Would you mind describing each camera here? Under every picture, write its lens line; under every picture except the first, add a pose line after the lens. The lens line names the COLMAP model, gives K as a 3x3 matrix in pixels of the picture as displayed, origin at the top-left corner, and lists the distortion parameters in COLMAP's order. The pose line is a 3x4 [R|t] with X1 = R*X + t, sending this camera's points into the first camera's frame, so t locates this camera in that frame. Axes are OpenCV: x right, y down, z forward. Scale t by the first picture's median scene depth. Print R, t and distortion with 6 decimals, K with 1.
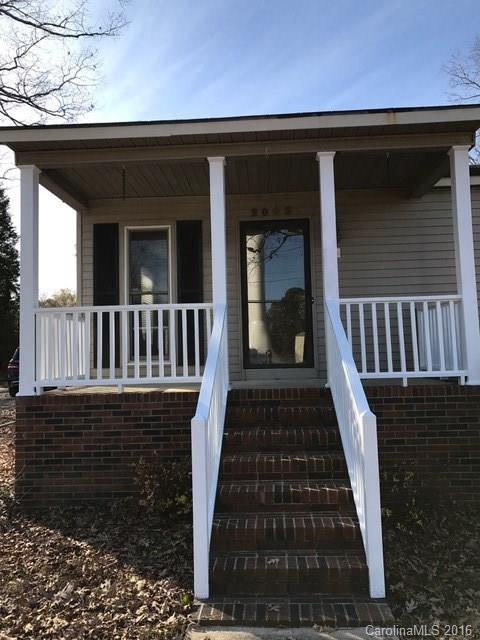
lens RADIAL K [[533.2, 0, 239.3], [0, 533.2, 322.8], [0, 0, 1]] dist [0.004109, 0.000922]
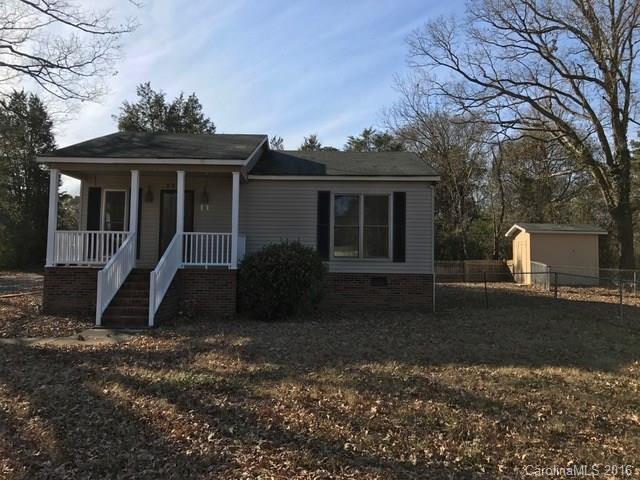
lens RADIAL K [[533.2, 0, 321.1], [0, 533.2, 235.5], [0, 0, 1]] dist [0.004109, 0.000922]
pose [[0.996894, 0.046934, 0.063236, 0.662443], [-0.047153, 0.998886, 0.001980, -0.064394], [-0.063073, -0.004955, 0.997997, -1.470442]]
